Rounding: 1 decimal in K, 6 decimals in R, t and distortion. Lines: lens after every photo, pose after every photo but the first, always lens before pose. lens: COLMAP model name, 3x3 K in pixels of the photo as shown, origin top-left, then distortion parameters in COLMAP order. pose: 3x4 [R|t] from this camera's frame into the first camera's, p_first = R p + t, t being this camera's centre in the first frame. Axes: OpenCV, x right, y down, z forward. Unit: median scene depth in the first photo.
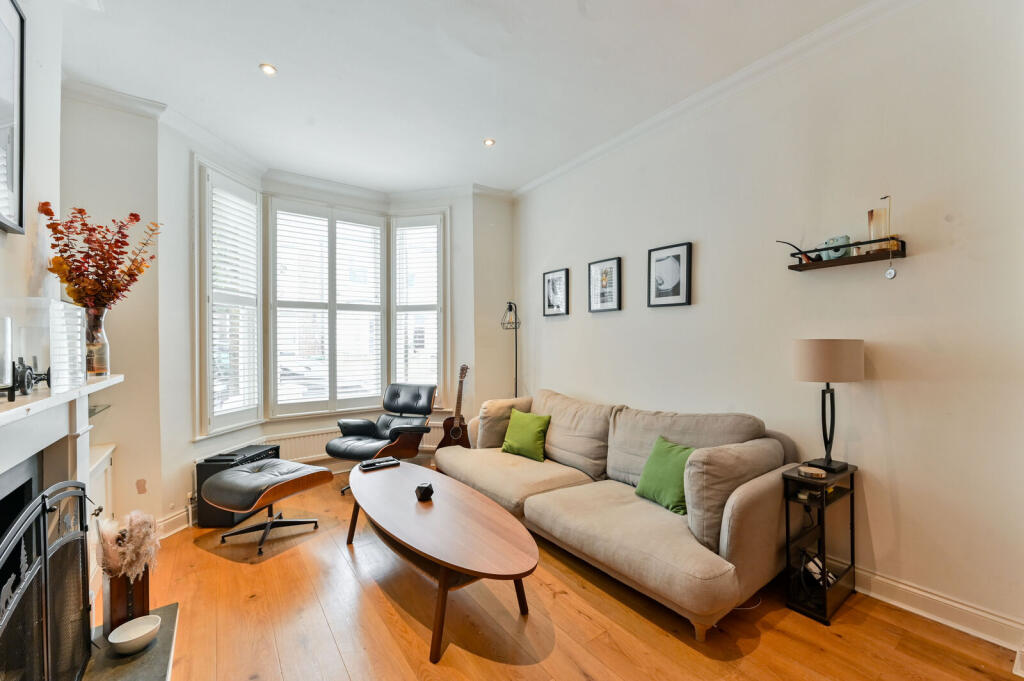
lens RADIAL K [[409.8, 0, 517.6], [0, 409.8, 339.7], [0, 0, 1]] dist [-0.001488, -0.000616]
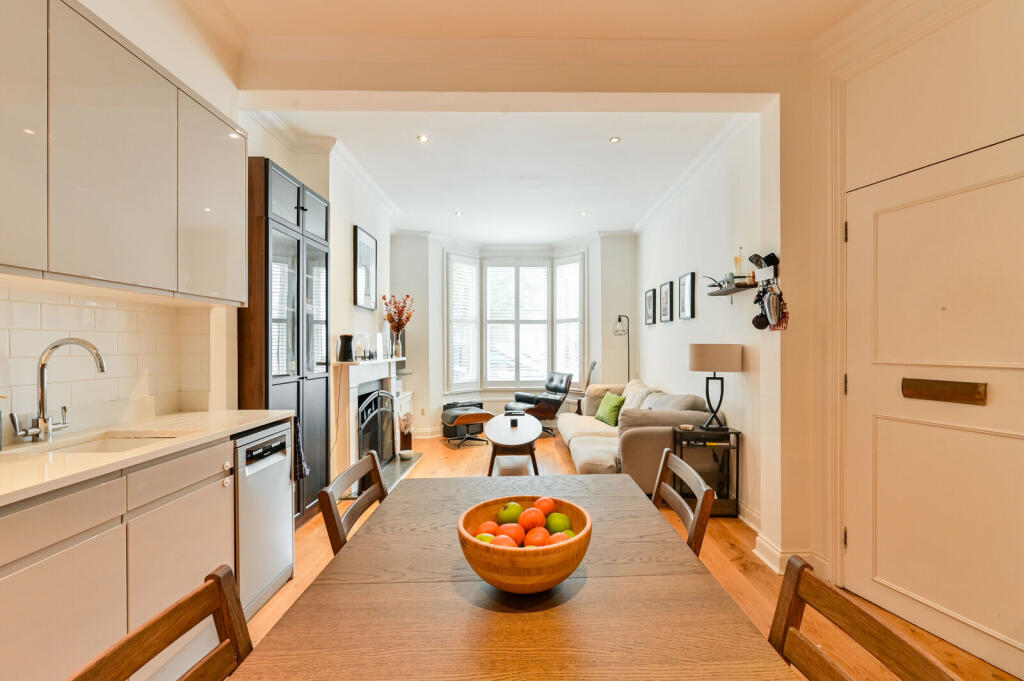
lens RADIAL K [[409.8, 0, 515.2], [0, 409.8, 343.6], [0, 0, 1]] dist [-0.001488, -0.000616]
pose [[0.809712, 0.000755, -0.586826, 0.553808], [0.002117, 0.999989, 0.004207, -0.005078], [0.586823, -0.004649, 0.809702, -0.341700]]
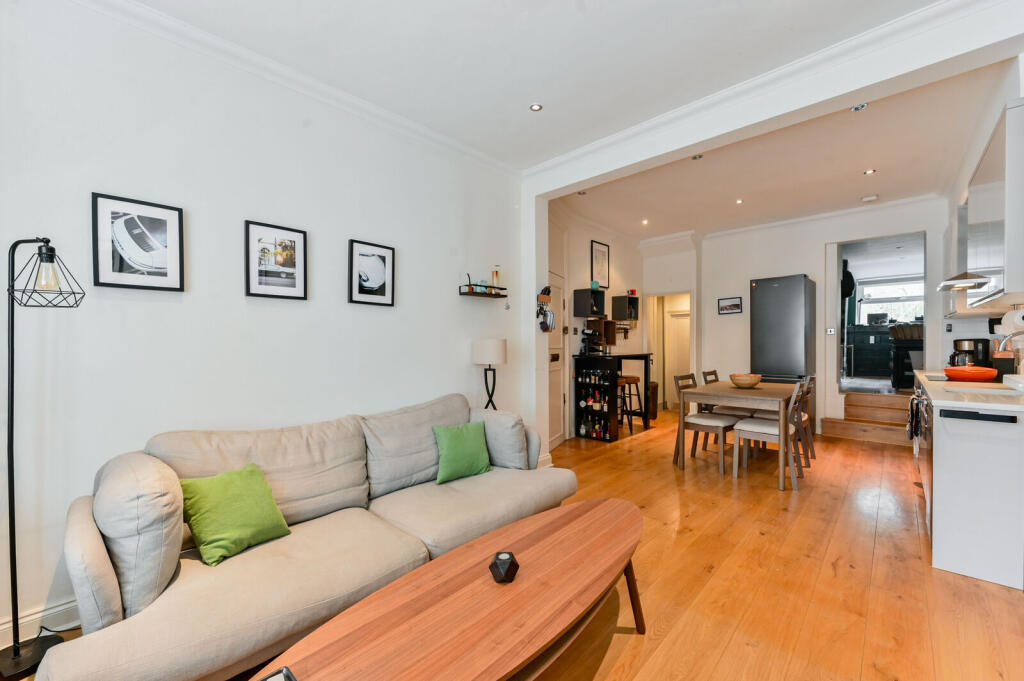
lens RADIAL K [[409.8, 0, 515.8], [0, 409.8, 346.3], [0, 0, 1]] dist [-0.001488, -0.000616]
pose [[-0.197157, -0.002714, 0.980368, -0.497994], [0.001845, 0.999993, 0.003139, 0.011791], [-0.980370, 0.002427, -0.197151, 0.640144]]
